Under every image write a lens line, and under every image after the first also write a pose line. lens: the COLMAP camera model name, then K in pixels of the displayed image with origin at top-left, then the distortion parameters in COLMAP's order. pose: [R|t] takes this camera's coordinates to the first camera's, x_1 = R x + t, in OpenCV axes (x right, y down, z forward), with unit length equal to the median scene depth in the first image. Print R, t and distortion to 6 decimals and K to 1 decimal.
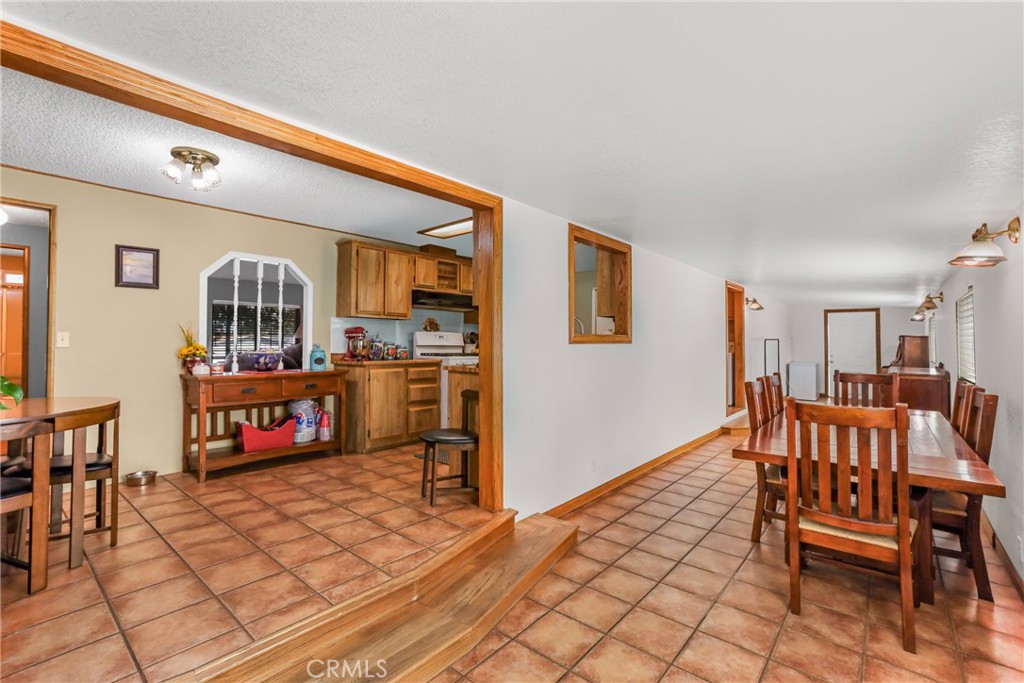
lens RADIAL K [[456.9, 0, 513.8], [0, 456.9, 333.7], [0, 0, 1]] dist [-0.073624, 0.045710]
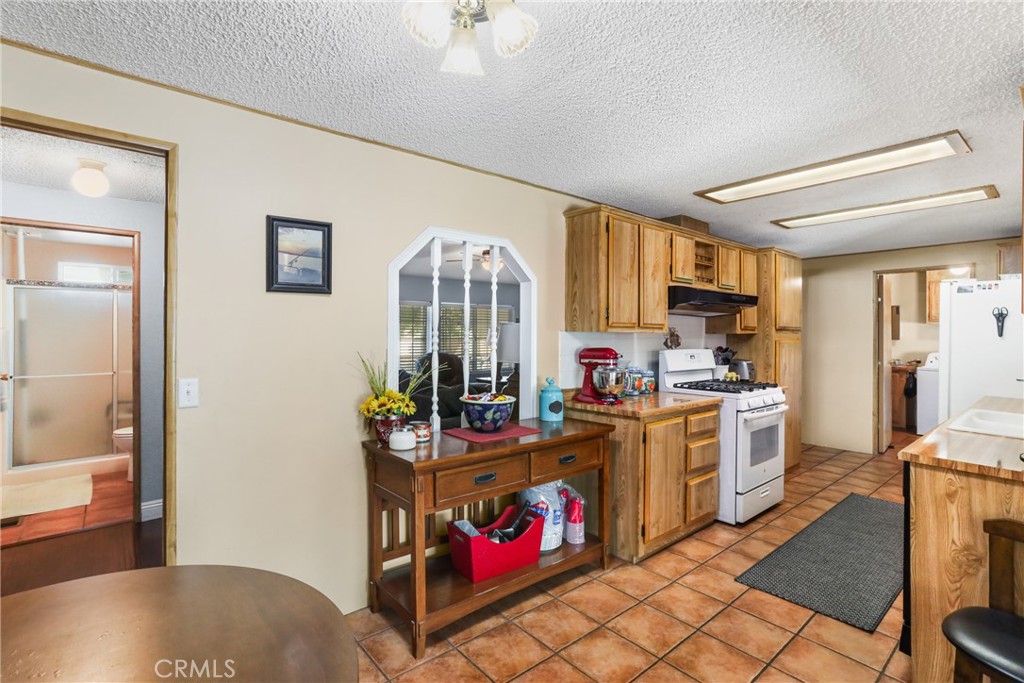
lens RADIAL K [[480.6, 0, 518.4], [0, 480.6, 336.2], [0, 0, 1]] dist [-0.003174, 0.000849]
pose [[0.987162, 0.005986, -0.159609, -0.453607], [-0.001714, 0.999637, 0.026891, -0.062384], [0.159712, -0.026273, 0.986814, 0.421688]]
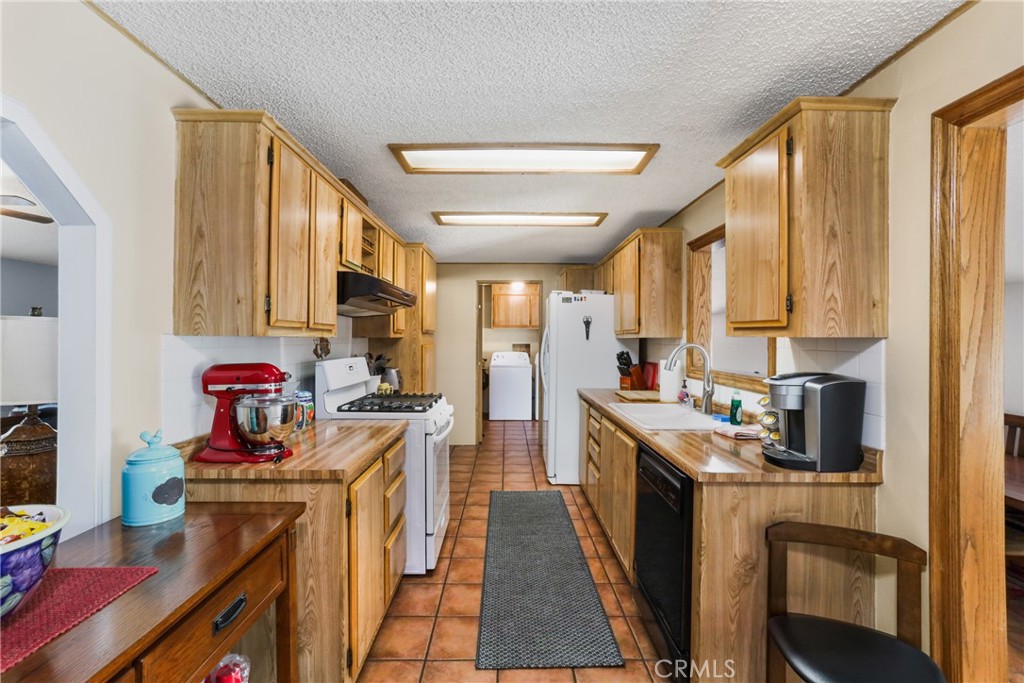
lens RADIAL K [[460.7, 0, 508.2], [0, 460.7, 336.9], [0, 0, 1]] dist [-0.047612, 0.022736]
pose [[0.765557, 0.003563, 0.643358, -0.542648], [-0.016681, 0.999758, 0.014313, -0.057430], [-0.643152, -0.021689, 0.765431, 0.759516]]
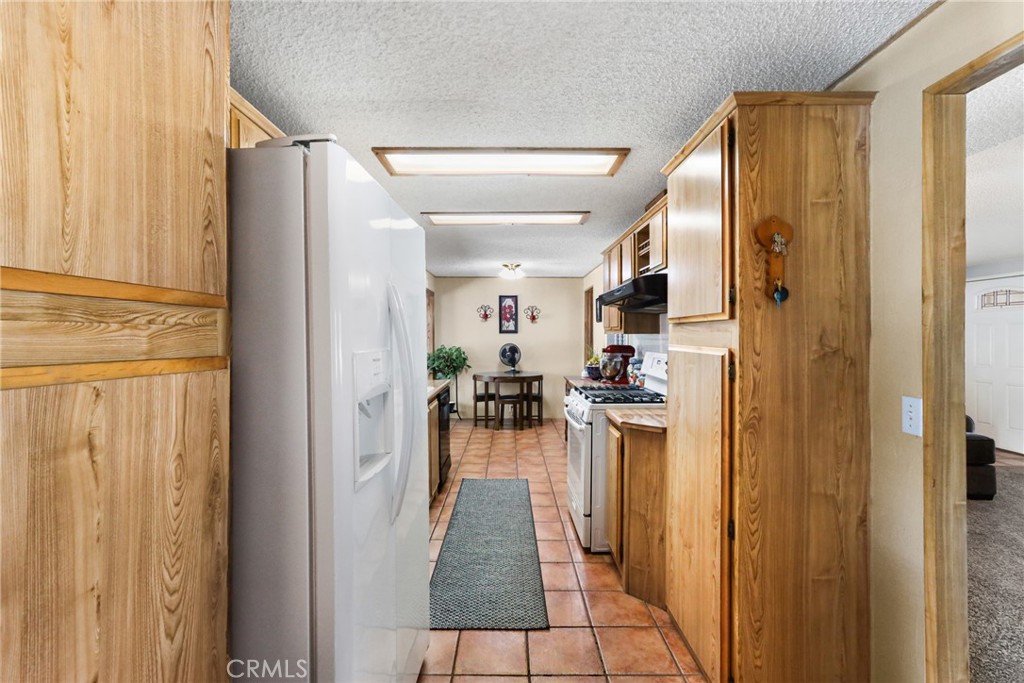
lens RADIAL K [[472.4, 0, 531.8], [0, 472.4, 341.0], [0, 0, 1]] dist [-0.062465, 0.026379]
pose [[-0.736336, 0.011826, -0.676513, 0.515634], [0.017508, 0.999845, -0.001578, -0.029730], [0.676390, -0.013006, -0.736429, 2.011412]]
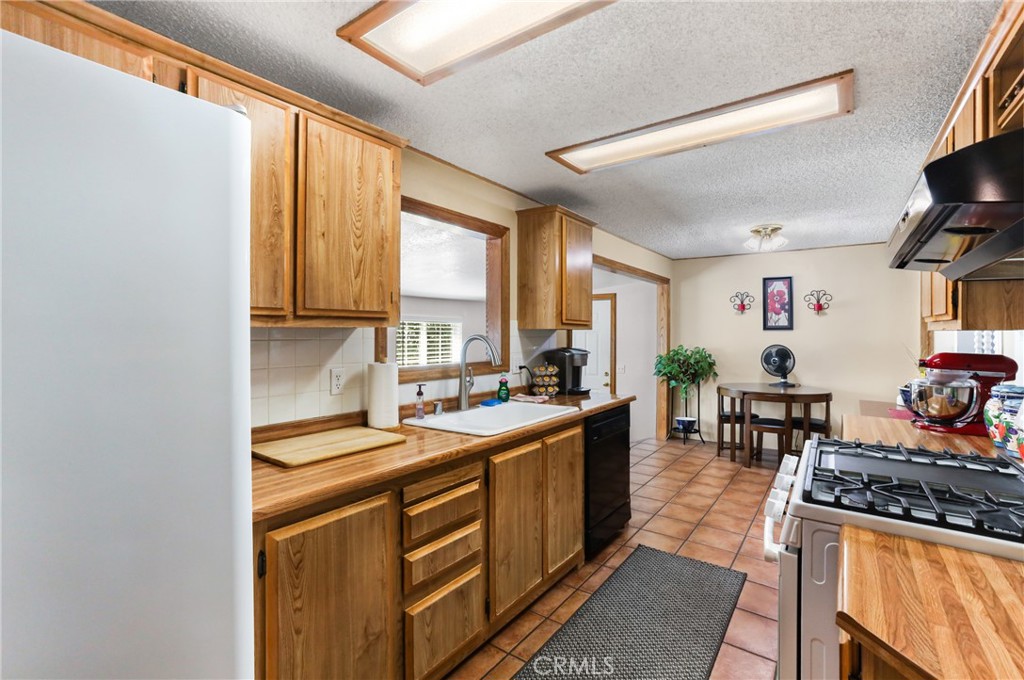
lens RADIAL K [[460.7, 0, 508.2], [0, 460.7, 335.4], [0, 0, 1]] dist [-0.047612, 0.022736]
pose [[-0.998253, -0.000694, -0.059077, 0.137035], [0.000179, 0.999891, -0.014778, -0.031822], [0.059081, -0.014763, -0.998144, 1.796465]]
